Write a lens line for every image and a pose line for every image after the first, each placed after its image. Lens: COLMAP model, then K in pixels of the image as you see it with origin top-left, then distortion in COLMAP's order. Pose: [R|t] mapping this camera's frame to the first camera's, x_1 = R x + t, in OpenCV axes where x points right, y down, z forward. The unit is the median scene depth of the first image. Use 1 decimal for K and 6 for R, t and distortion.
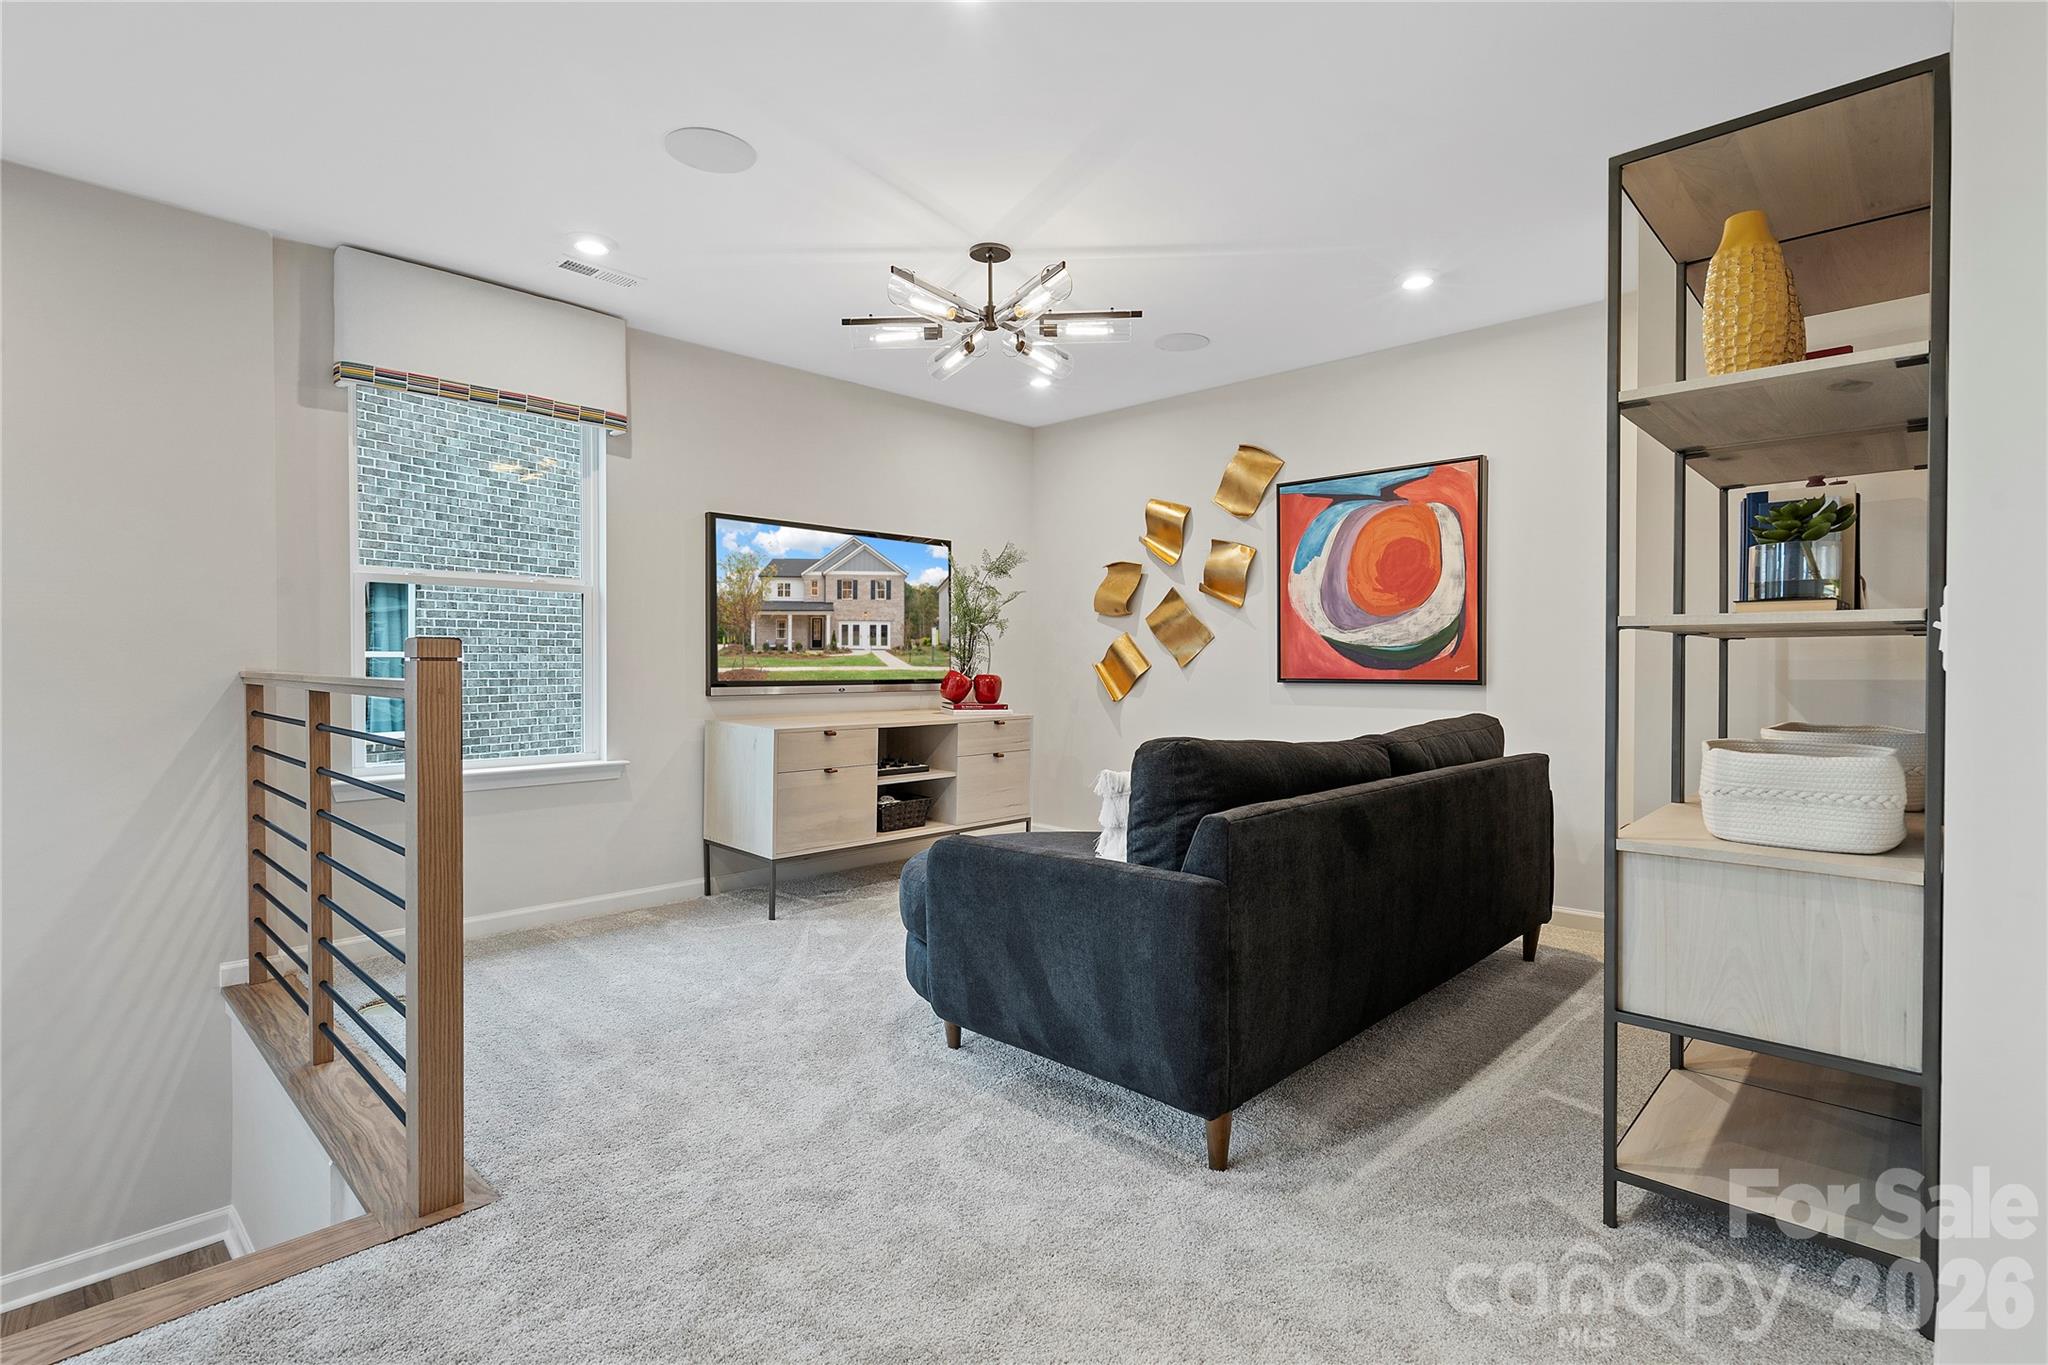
lens RADIAL K [[978.8, 0, 1024.0], [0, 978.8, 682.5], [0, 0, 1]] dist [-0.000645, 0.000040]
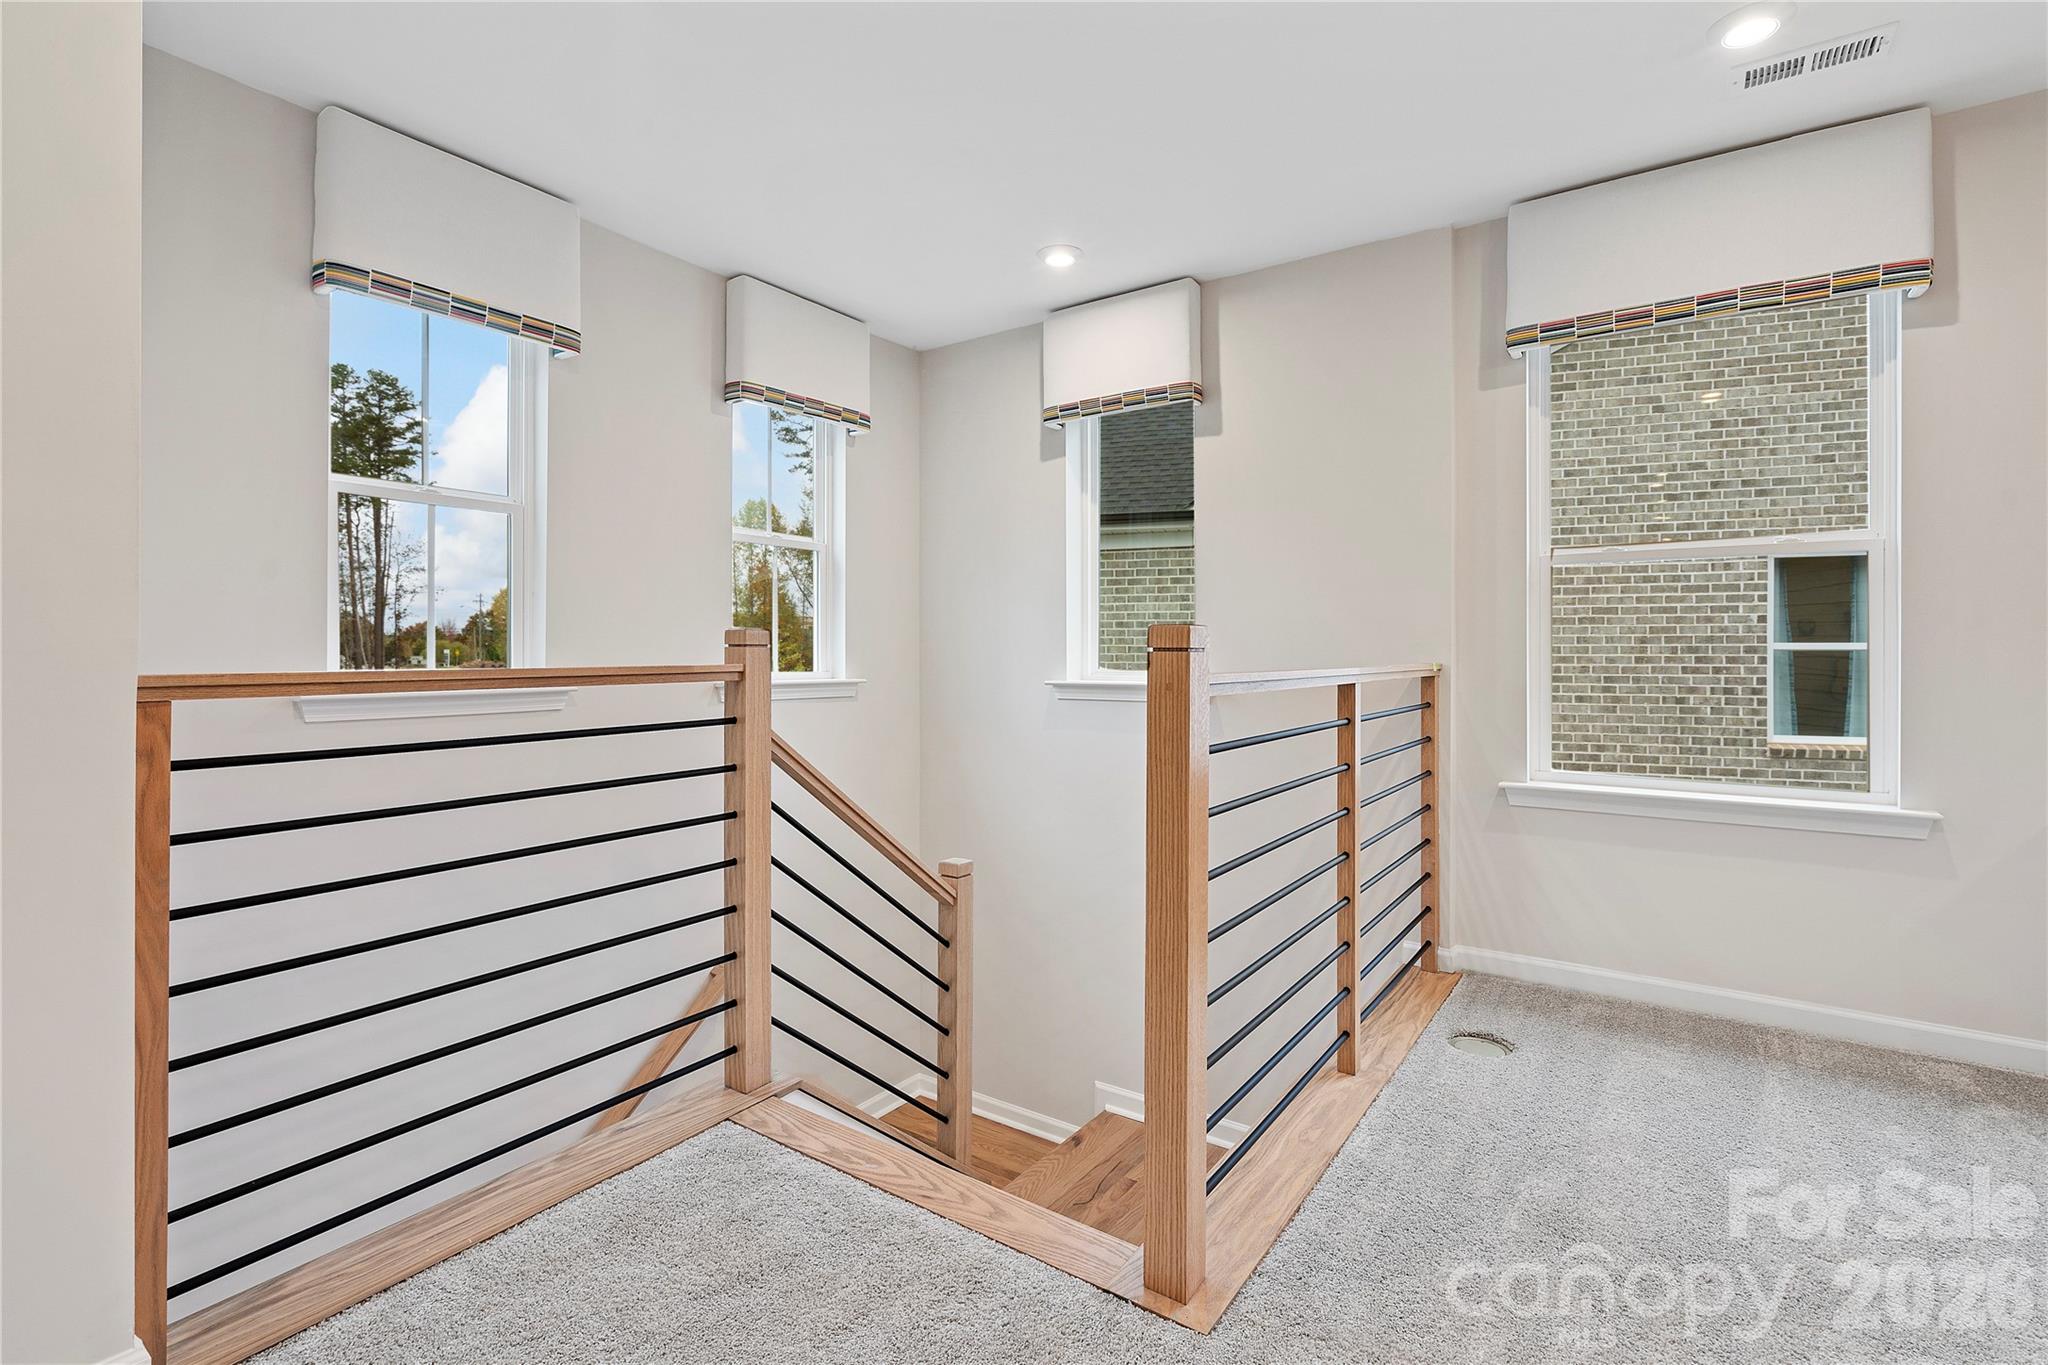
lens RADIAL K [[945.8, 0, 1039.2], [0, 945.8, 655.4], [0, 0, 1]] dist [0.000754, -0.000147]
pose [[0.155513, -0.003113, -0.987829, 0.117126], [-0.016874, 0.999841, -0.005808, -0.007800], [0.987690, 0.017572, 0.155436, 0.424707]]
